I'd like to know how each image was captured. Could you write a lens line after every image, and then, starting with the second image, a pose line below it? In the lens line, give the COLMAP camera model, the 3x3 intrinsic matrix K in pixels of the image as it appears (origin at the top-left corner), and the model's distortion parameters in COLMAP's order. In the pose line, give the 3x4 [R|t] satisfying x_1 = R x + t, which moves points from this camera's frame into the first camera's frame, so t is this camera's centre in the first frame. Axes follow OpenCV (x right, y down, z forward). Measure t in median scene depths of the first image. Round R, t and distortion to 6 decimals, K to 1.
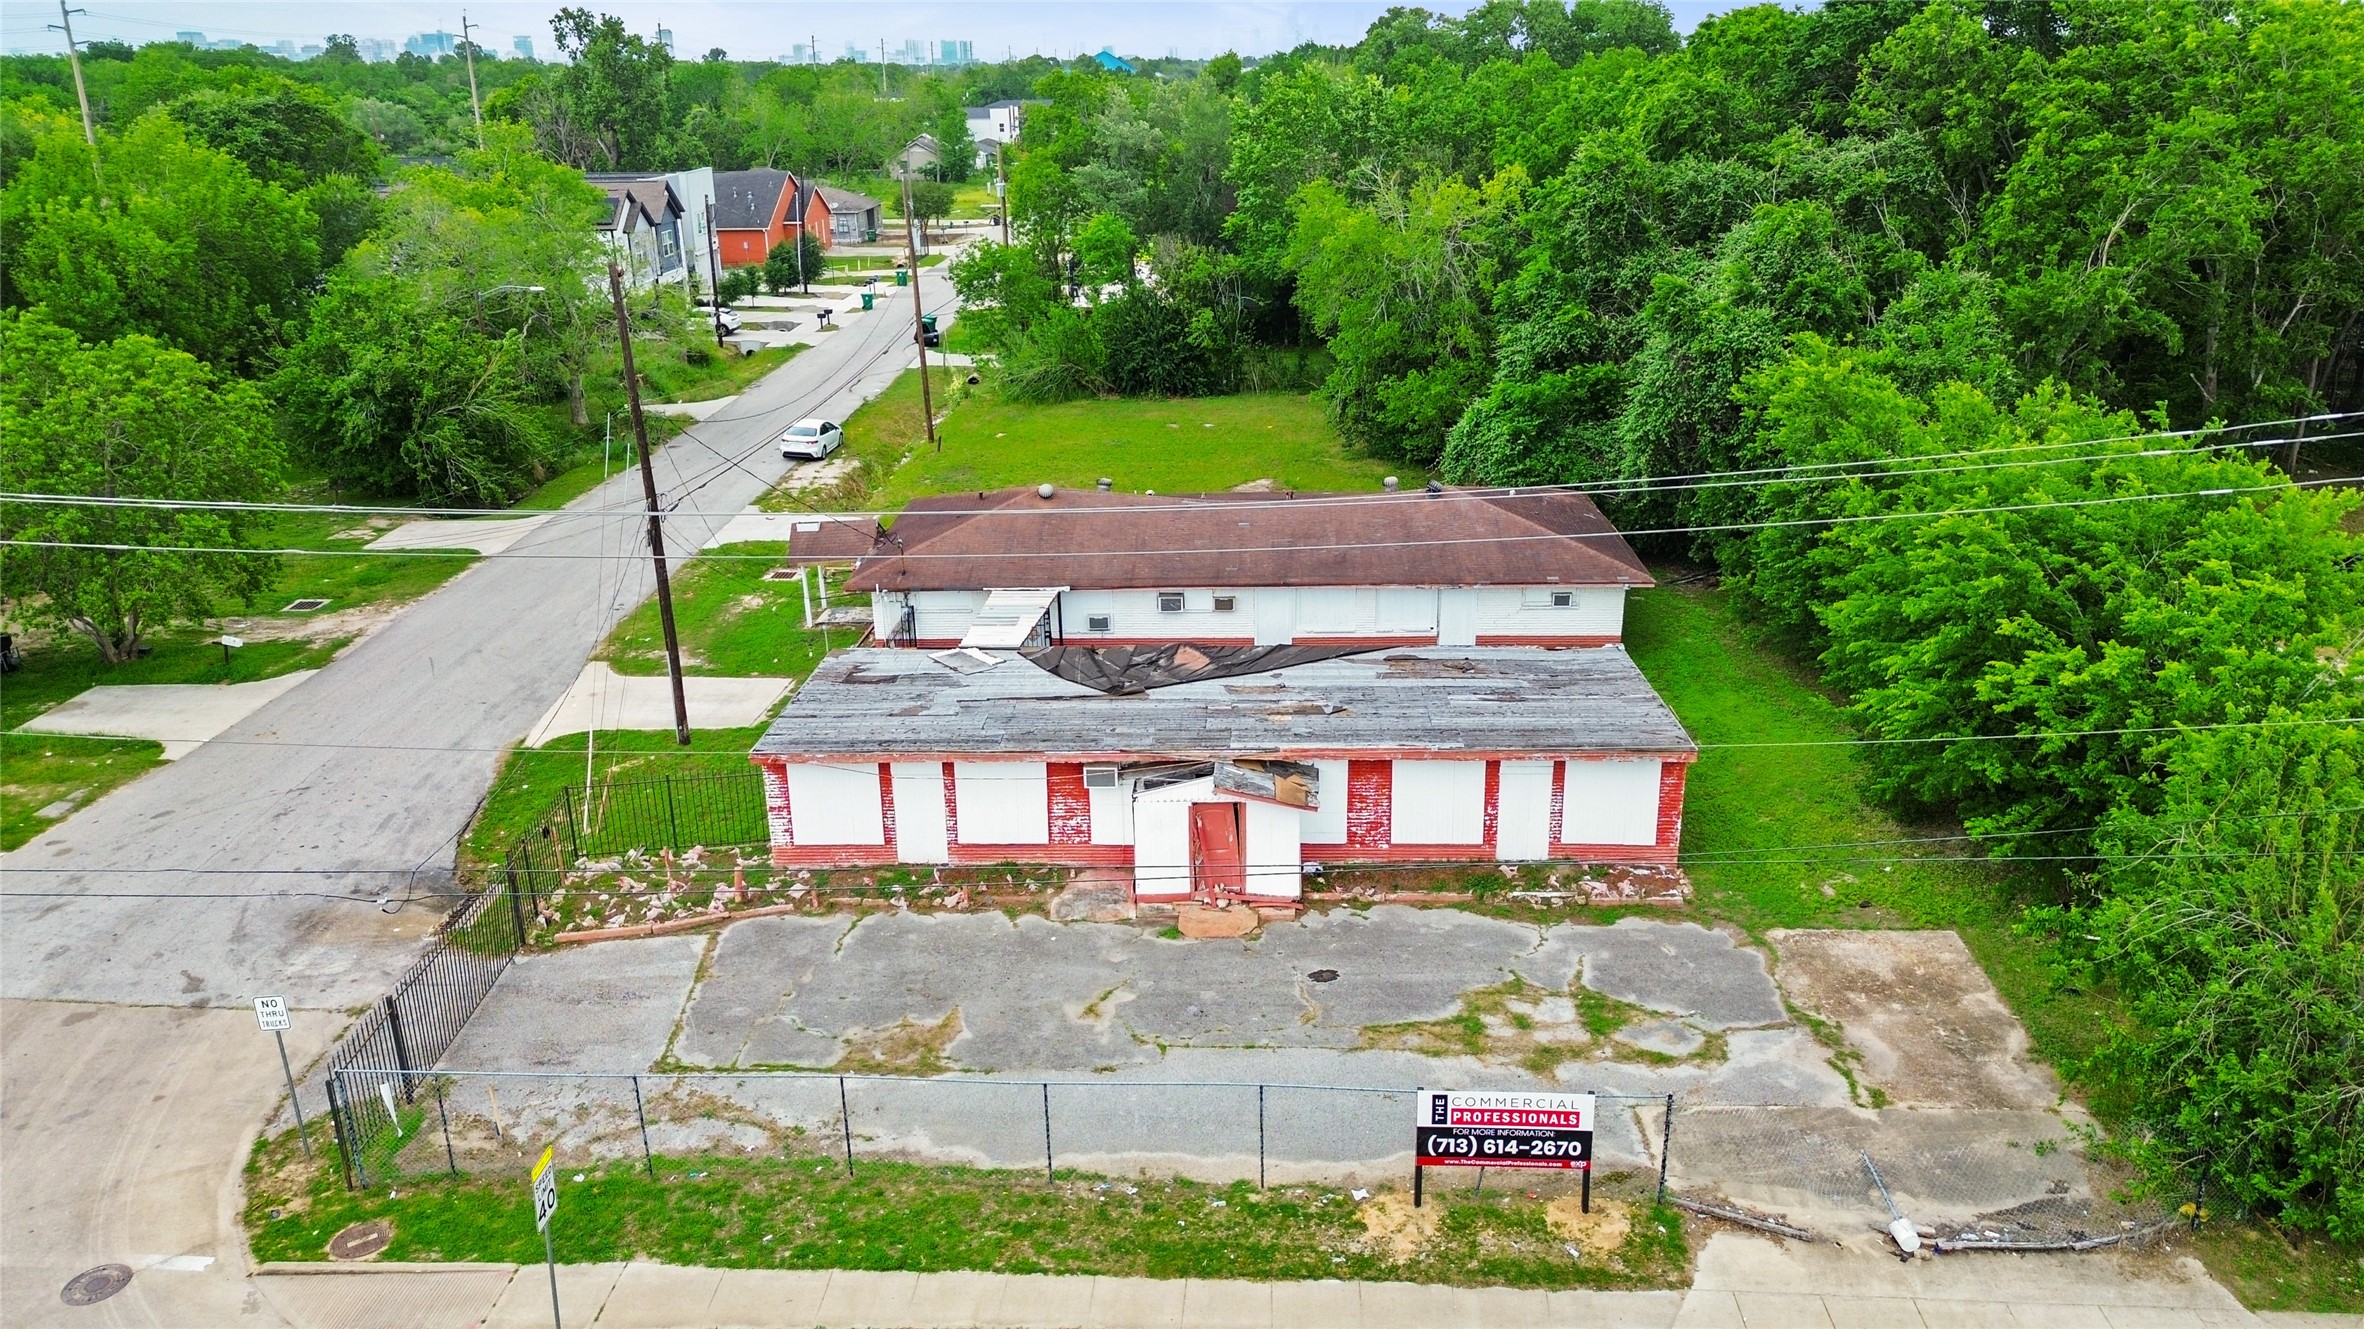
lens RADIAL K [[1672.7, 0, 1187.1], [0, 1672.7, 653.5], [0, 0, 1]] dist [0.084540, -0.098733]
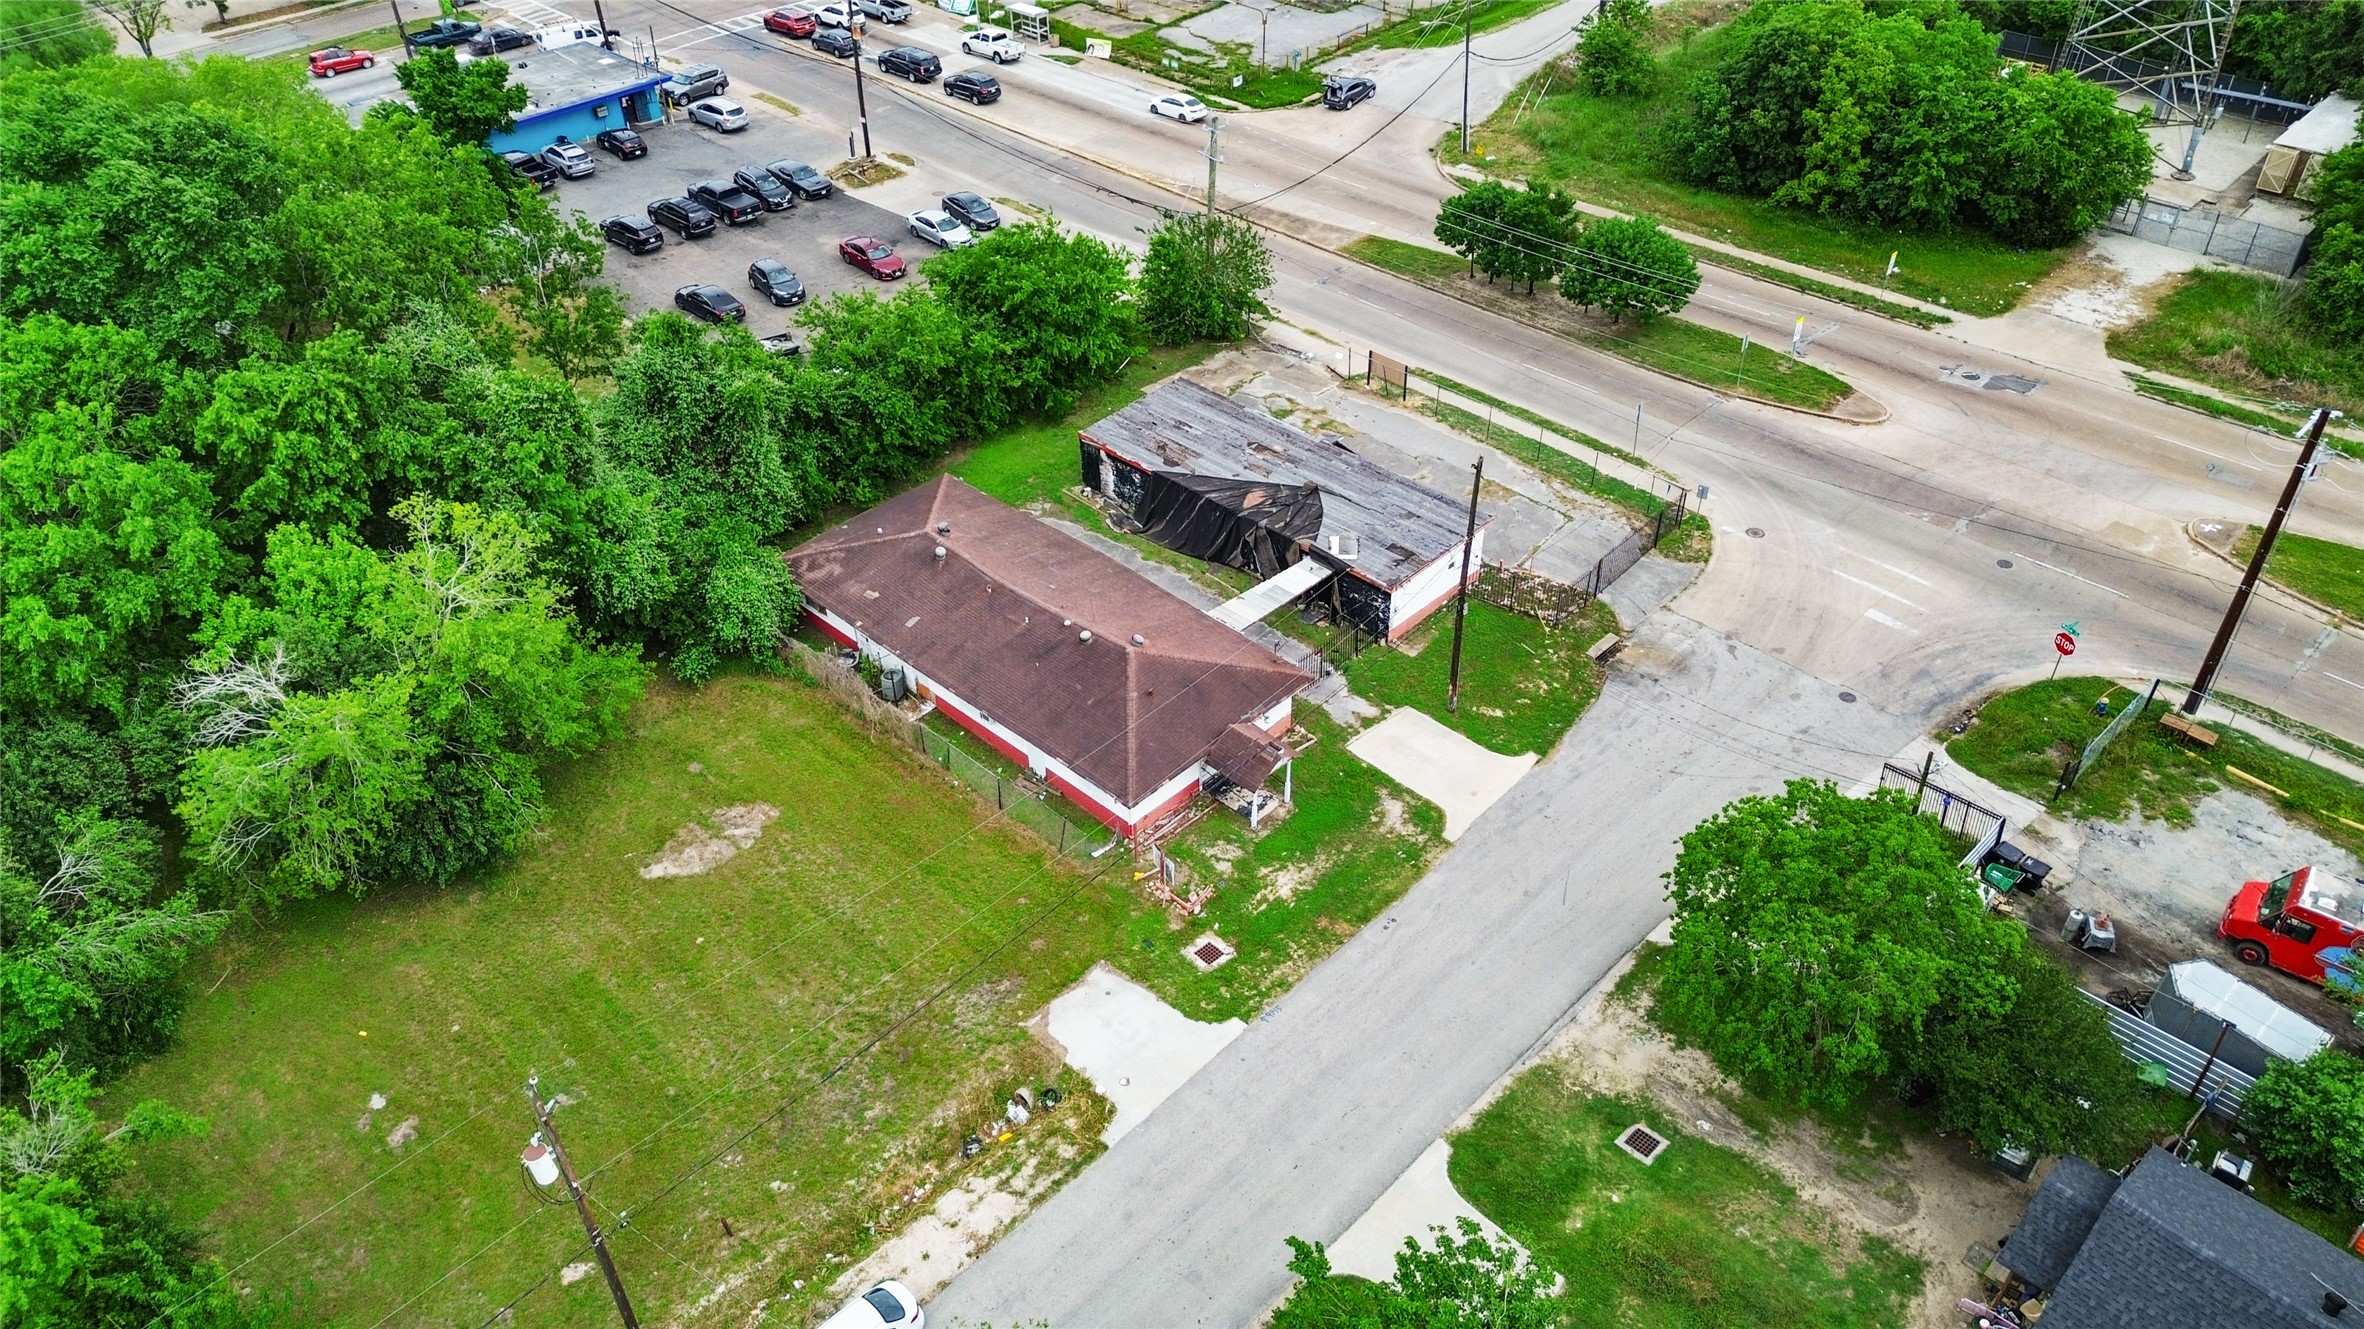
lens RADIAL K [[1672.7, 0, 1187.1], [0, 1672.7, 653.5], [0, 0, 1]] dist [0.084540, -0.098733]
pose [[-0.741754, -0.384384, 0.549591, -1.189123], [0.249198, 0.602835, 0.757952, -1.523480], [-0.622657, 0.699171, -0.351367, 2.081027]]
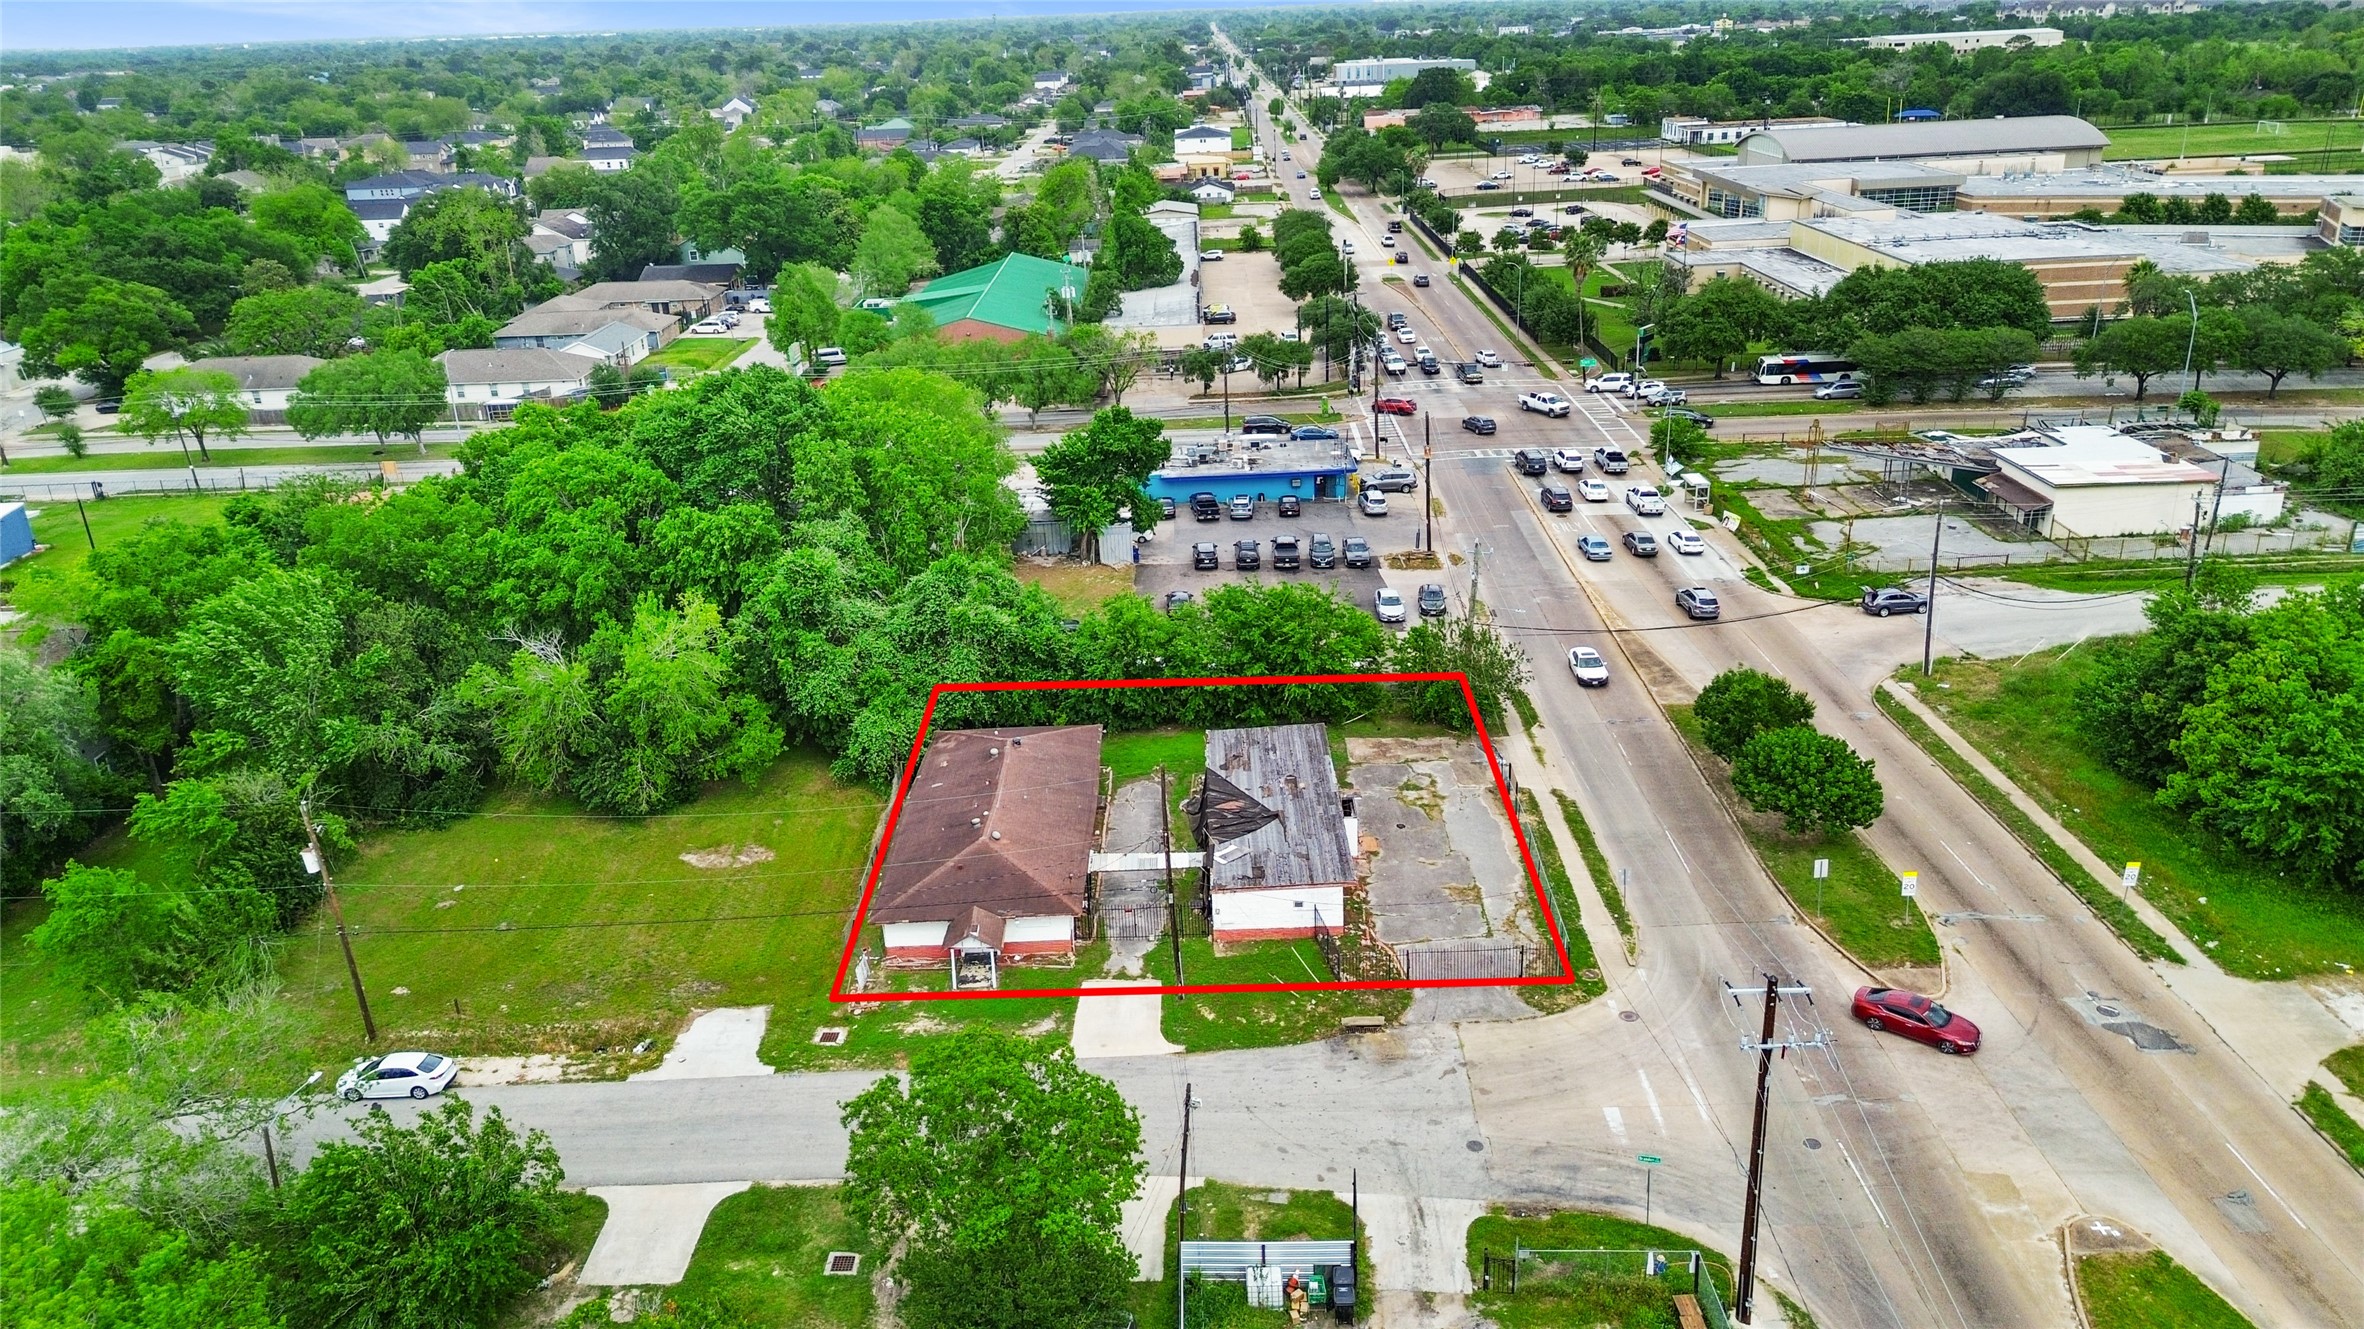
lens RADIAL K [[1664.4, 0, 1187.8], [0, 1664.4, 649.0], [0, 0, 1]] dist [0.087148, -0.103145]
pose [[-0.036862, -0.341224, 0.939259, -2.307097], [0.366160, 0.869920, 0.330404, -1.070891], [-0.929822, 0.356098, 0.092875, 0.872955]]
